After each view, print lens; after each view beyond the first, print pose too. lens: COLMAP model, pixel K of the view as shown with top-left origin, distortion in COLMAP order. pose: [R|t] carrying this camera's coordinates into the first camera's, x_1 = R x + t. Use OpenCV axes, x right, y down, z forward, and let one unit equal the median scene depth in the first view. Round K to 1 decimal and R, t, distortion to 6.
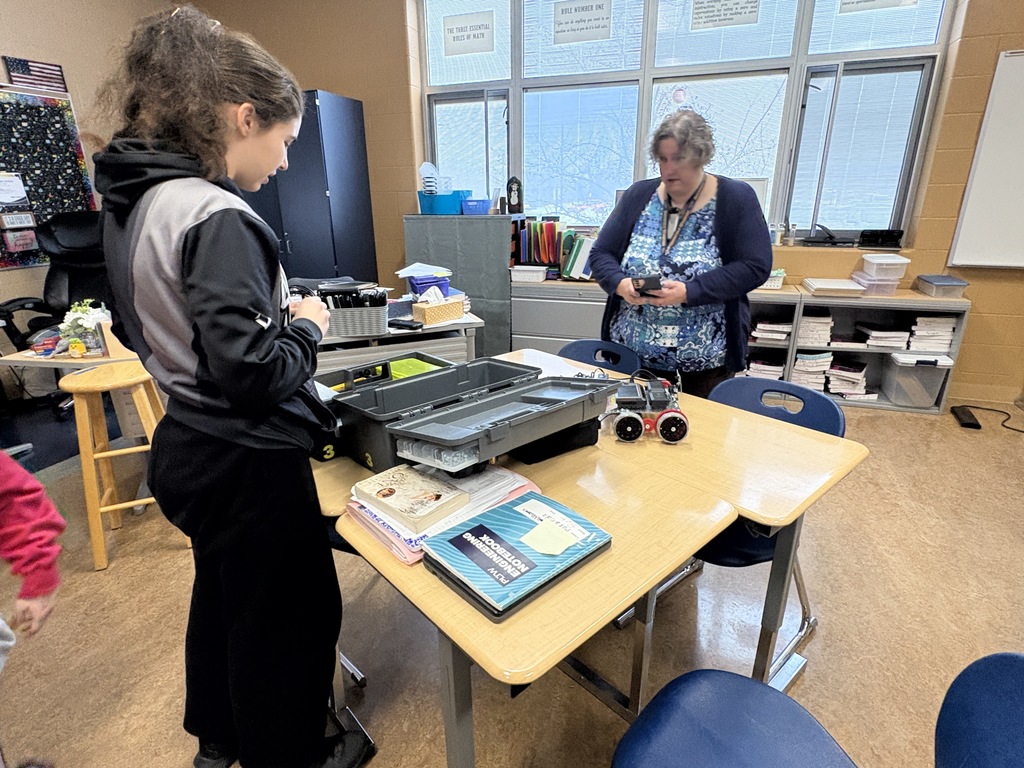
lens RADIAL K [[537.7, 0, 512.4], [0, 537.7, 383.8], [0, 0, 1]] dist [-0.004082, -0.000888]
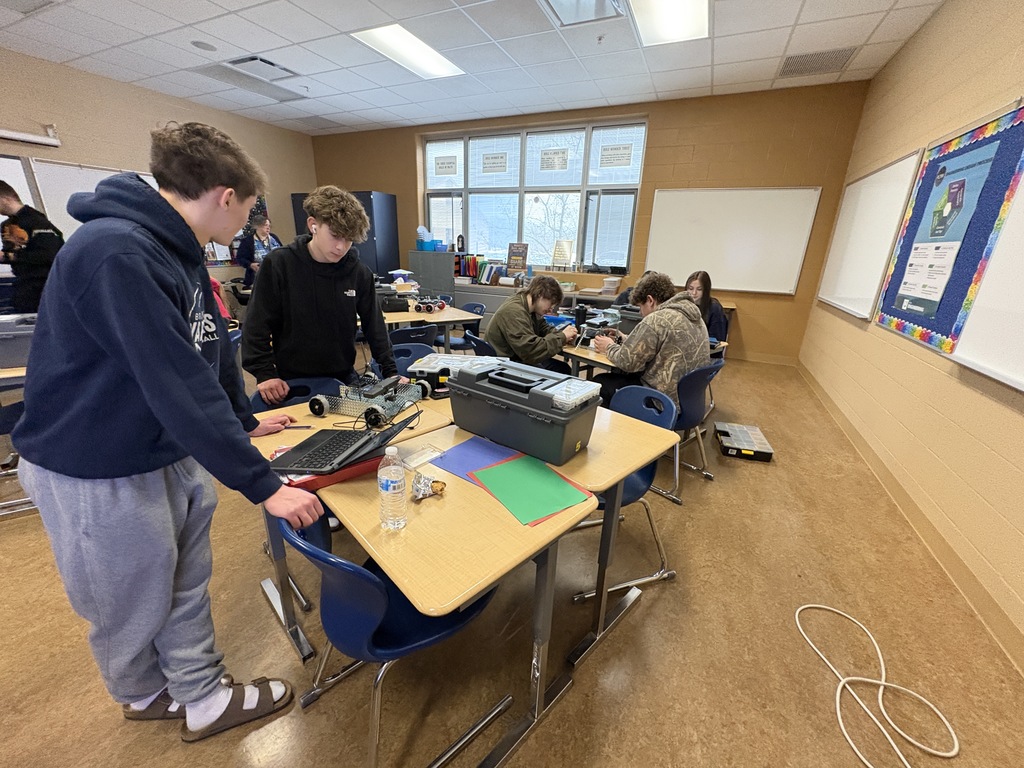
lens RADIAL K [[407.7, 0, 515.4], [0, 407.7, 380.0], [0, 0, 1]] dist [-0.001887, -0.000012]
pose [[0.994948, 0.069436, -0.072505, 0.381225], [-0.070538, 0.997428, -0.012747, 0.192887], [0.071434, 0.017797, 0.997287, -0.580805]]
